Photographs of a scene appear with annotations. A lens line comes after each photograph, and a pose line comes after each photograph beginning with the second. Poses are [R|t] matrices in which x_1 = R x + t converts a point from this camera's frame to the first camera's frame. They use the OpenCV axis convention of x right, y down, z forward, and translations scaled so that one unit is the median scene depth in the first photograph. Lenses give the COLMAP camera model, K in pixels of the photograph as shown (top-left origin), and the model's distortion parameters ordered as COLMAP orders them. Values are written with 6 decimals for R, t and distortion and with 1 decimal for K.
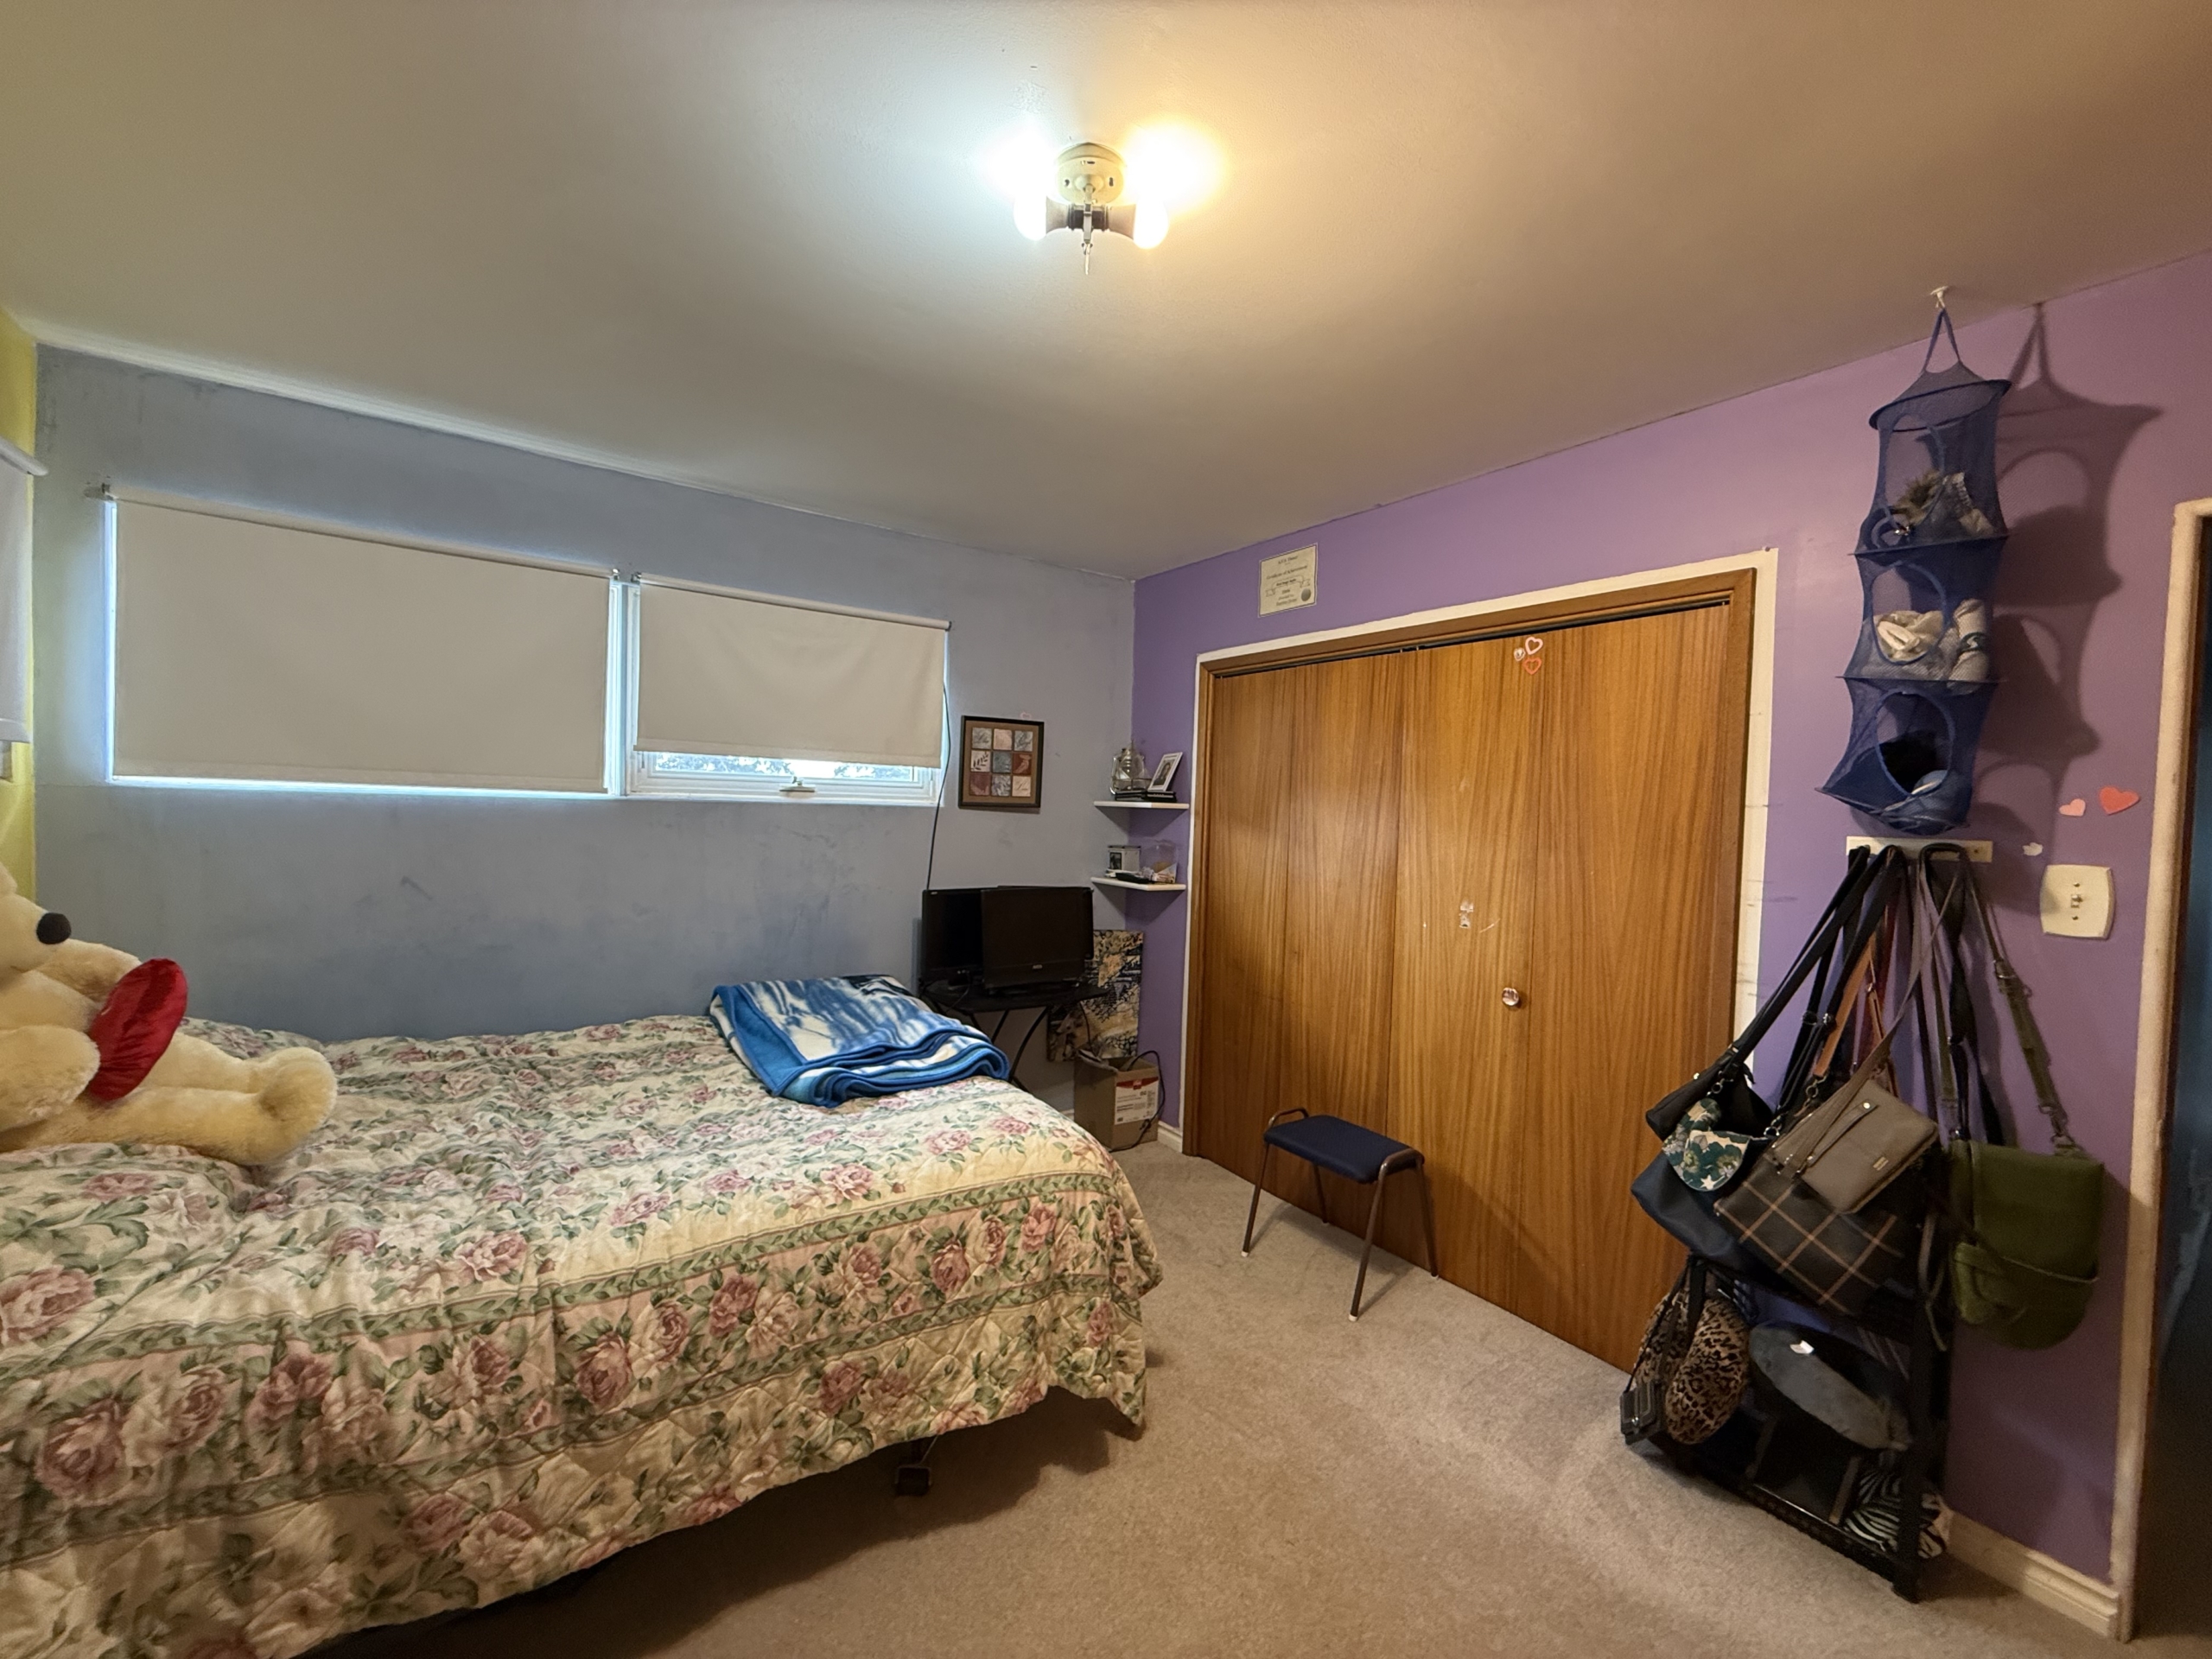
lens RADIAL K [[885.8, 0, 1097.6], [0, 885.8, 825.4], [0, 0, 1]] dist [0.005728, -0.000865]
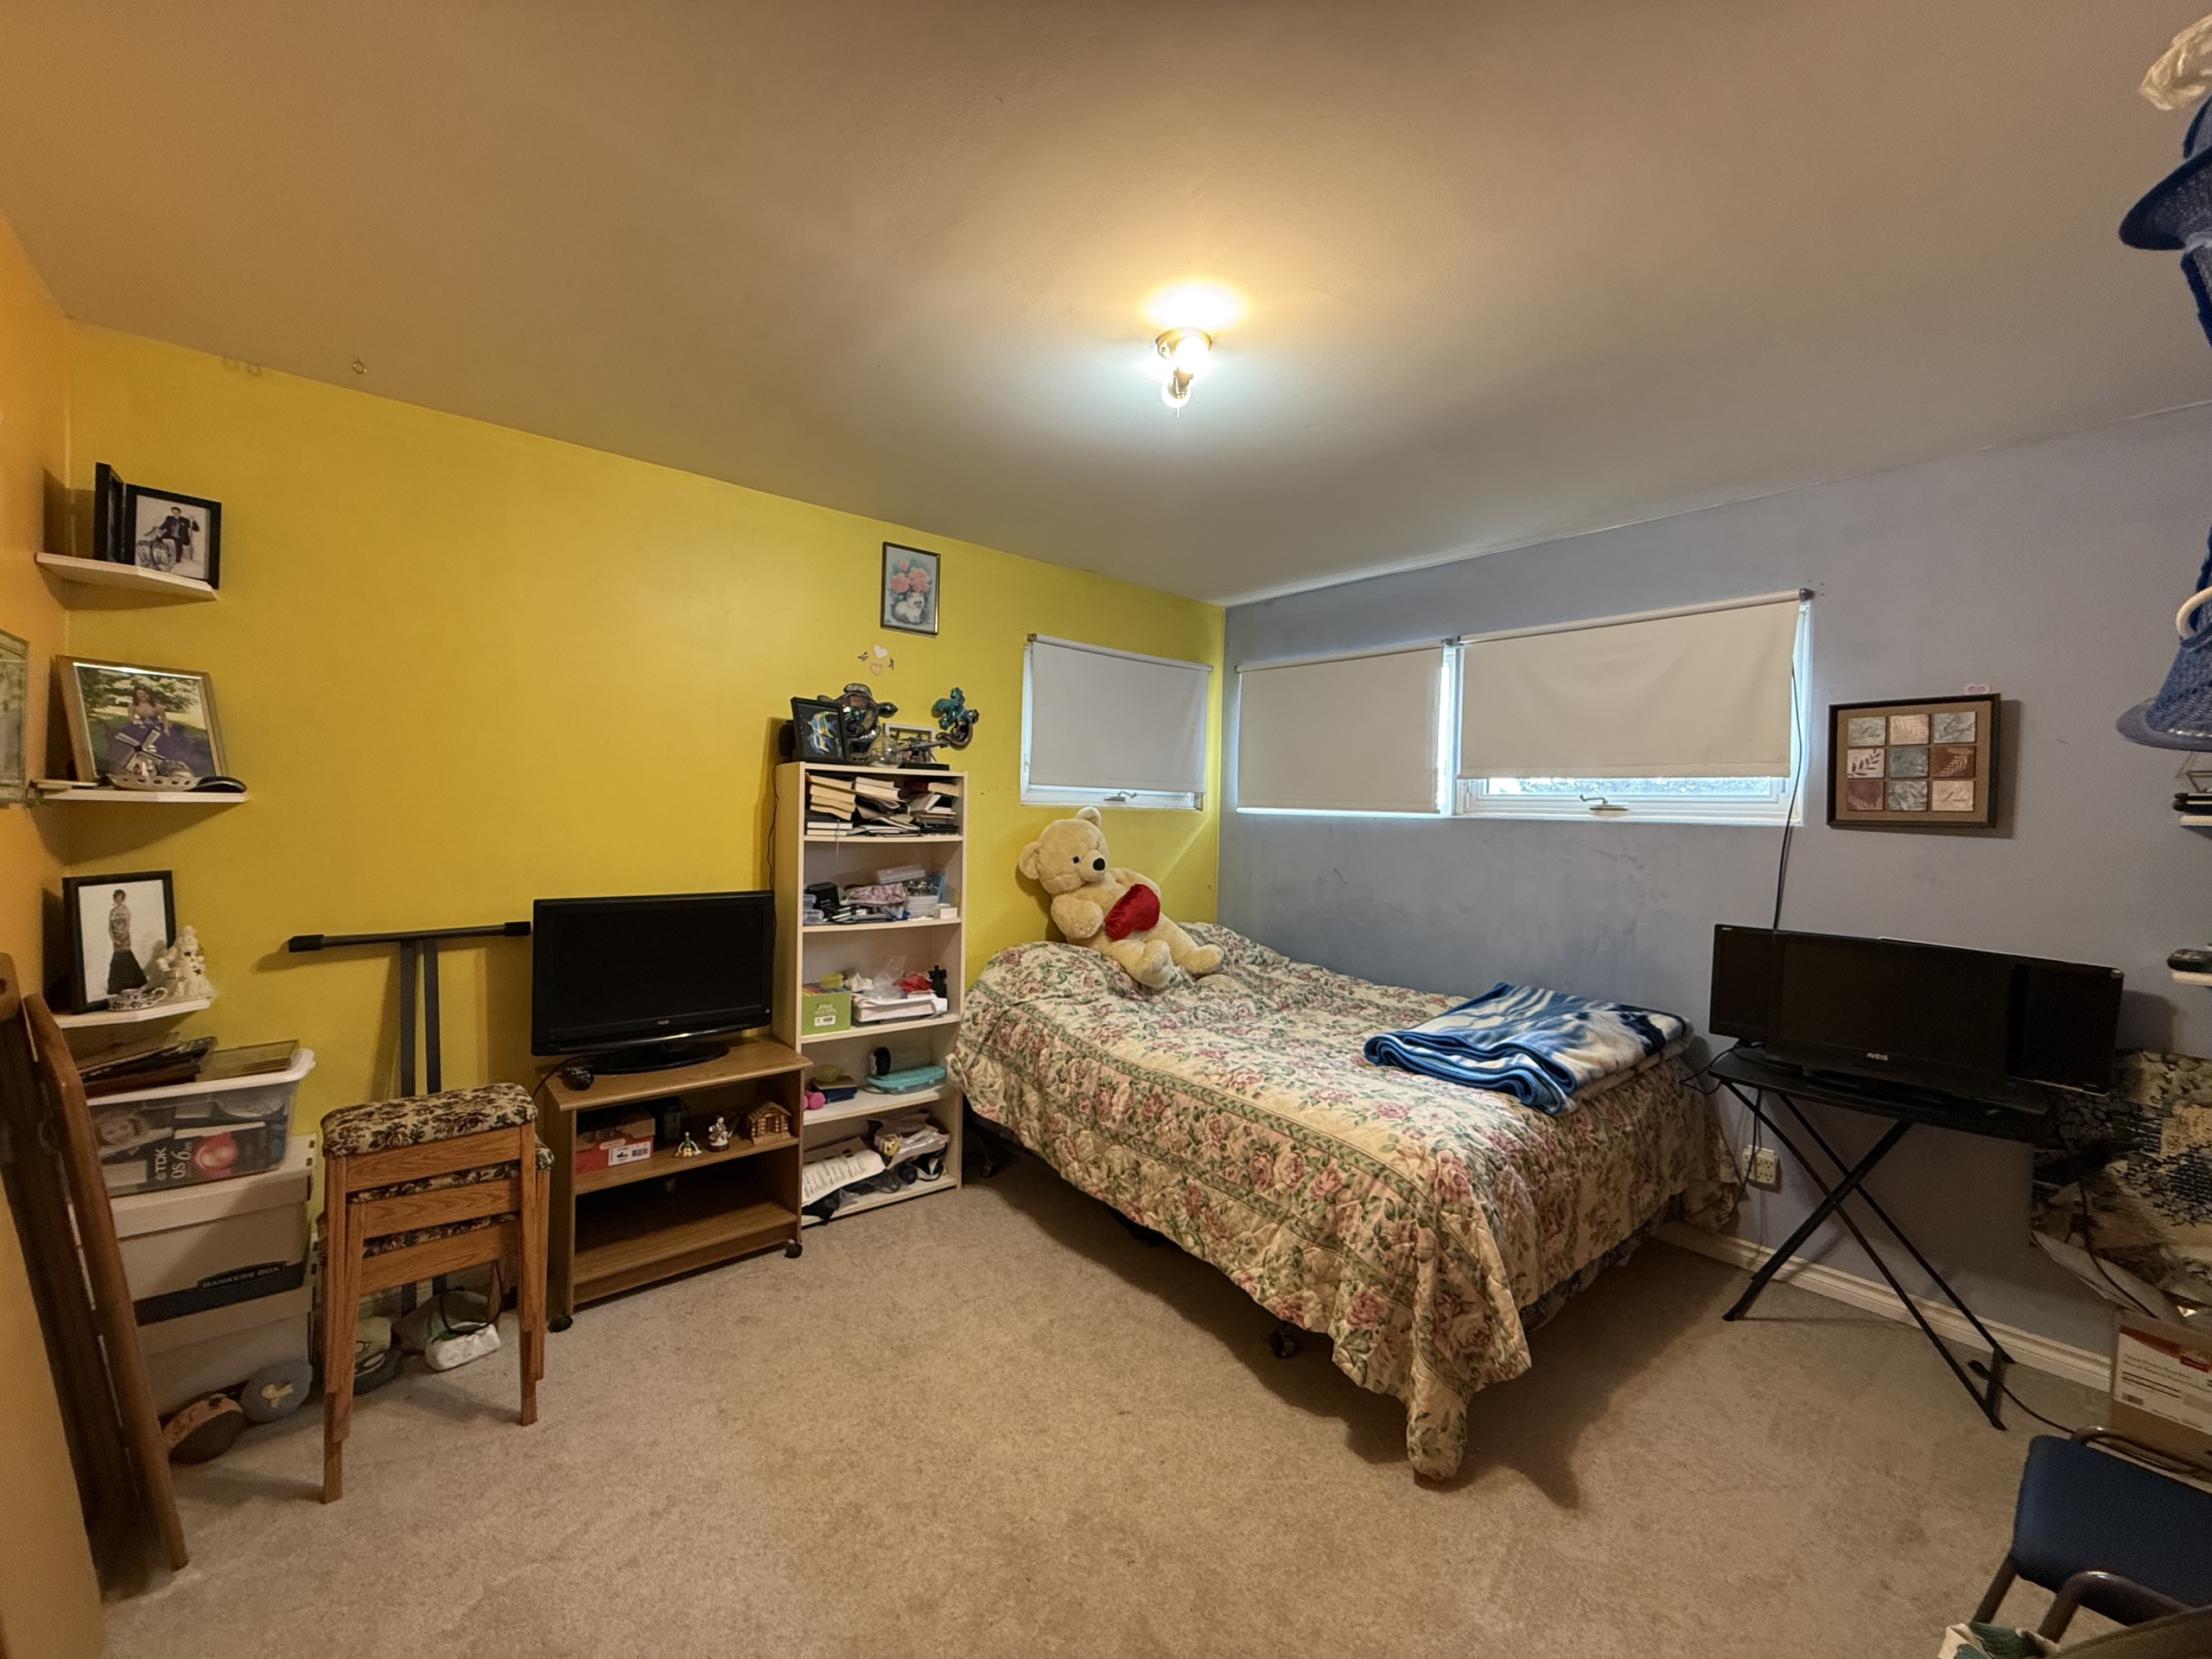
lens RADIAL K [[885.8, 0, 1095.8], [0, 885.8, 829.3], [0, 0, 1]] dist [0.005728, -0.000865]
pose [[0.084848, -0.006562, -0.996372, 1.031903], [-0.045775, 0.998897, -0.010477, 0.034240], [0.995342, 0.046498, 0.084455, 0.602306]]
